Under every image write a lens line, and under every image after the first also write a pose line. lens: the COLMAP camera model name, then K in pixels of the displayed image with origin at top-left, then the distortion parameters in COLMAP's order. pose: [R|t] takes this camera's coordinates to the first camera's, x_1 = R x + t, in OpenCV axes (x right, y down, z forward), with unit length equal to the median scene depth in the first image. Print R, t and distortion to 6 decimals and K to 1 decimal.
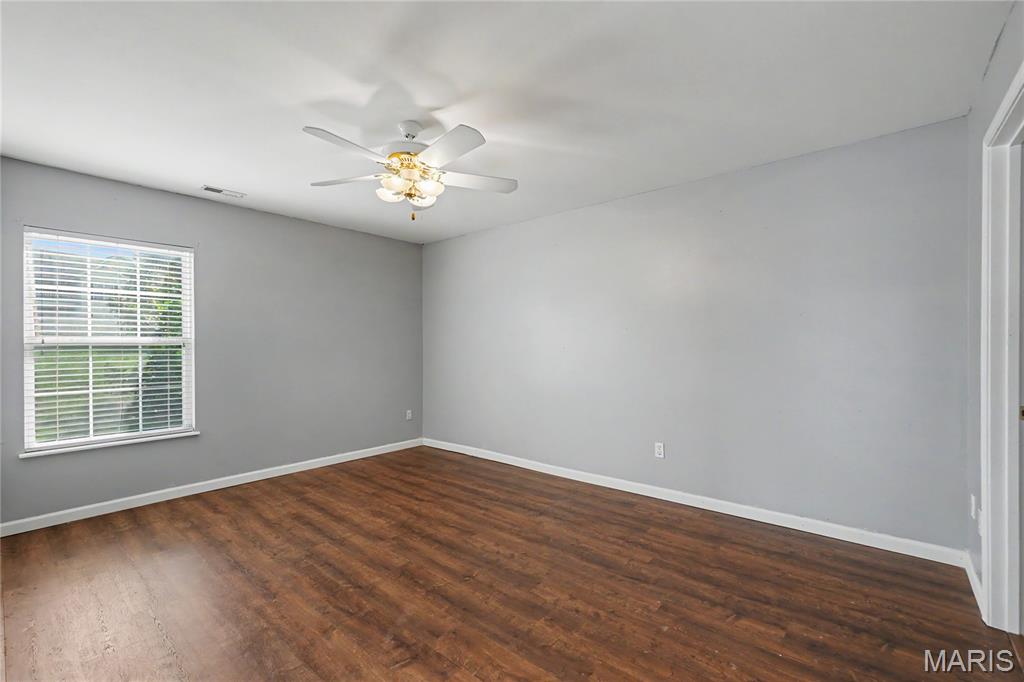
lens RADIAL K [[449.7, 0, 505.4], [0, 449.7, 348.1], [0, 0, 1]] dist [-0.002206, -0.000413]
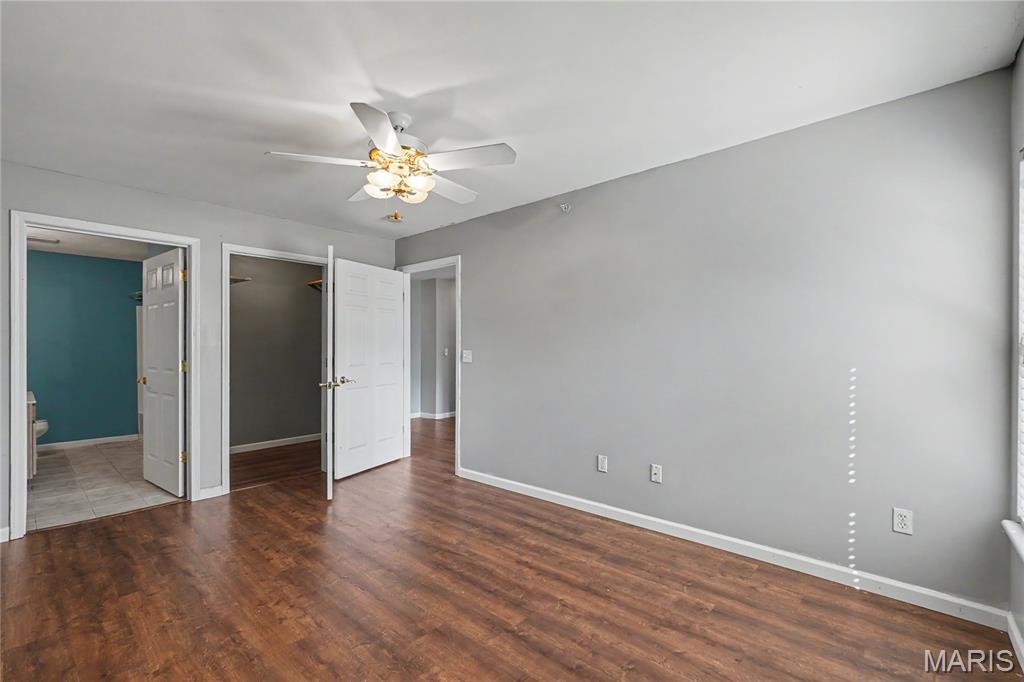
lens RADIAL K [[449.7, 0, 505.4], [0, 449.7, 348.1], [0, 0, 1]] dist [-0.002206, -0.000413]
pose [[-0.999721, 0.002623, 0.023463, -0.427002], [0.002886, 0.999934, 0.011161, -0.018238], [-0.023432, 0.011225, -0.999662, 1.818083]]
